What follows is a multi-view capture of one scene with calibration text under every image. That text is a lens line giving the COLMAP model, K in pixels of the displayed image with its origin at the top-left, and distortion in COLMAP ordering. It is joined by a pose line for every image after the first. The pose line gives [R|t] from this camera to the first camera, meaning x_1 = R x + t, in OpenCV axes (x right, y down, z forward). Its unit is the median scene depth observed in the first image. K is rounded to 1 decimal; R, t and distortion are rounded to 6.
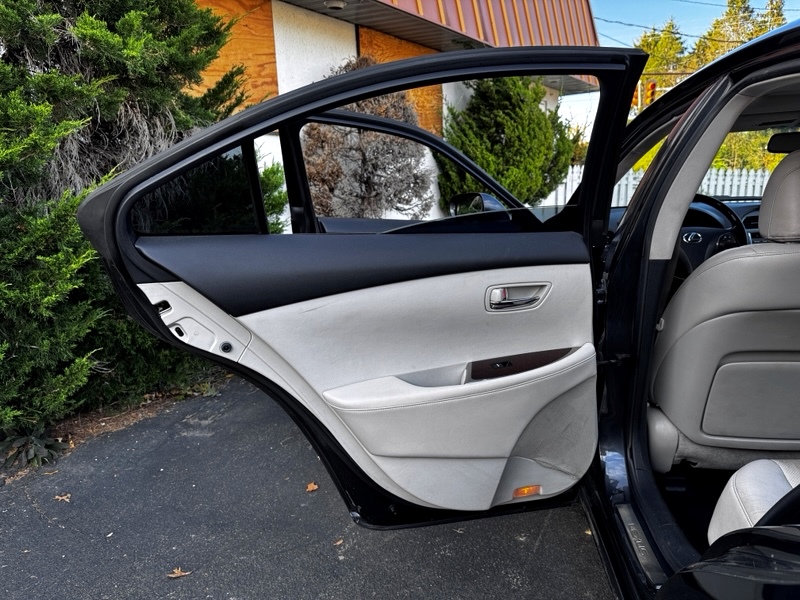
lens RADIAL K [[564.9, 0, 401.4], [0, 564.9, 307.7], [0, 0, 1]] dist [0.033118, -0.036949]
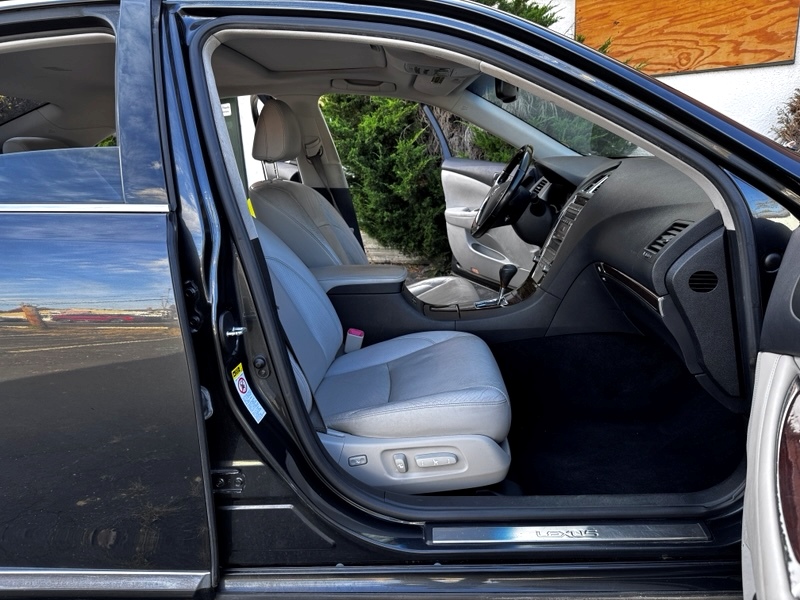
lens RADIAL K [[564.9, 0, 410.7], [0, 564.9, 306.0], [0, 0, 1]] dist [0.033118, -0.036949]
pose [[0.104007, 0.285680, -0.952664, 0.600467], [-0.169548, 0.948931, 0.266050, -0.067038], [0.980018, 0.133852, 0.147132, 0.284254]]
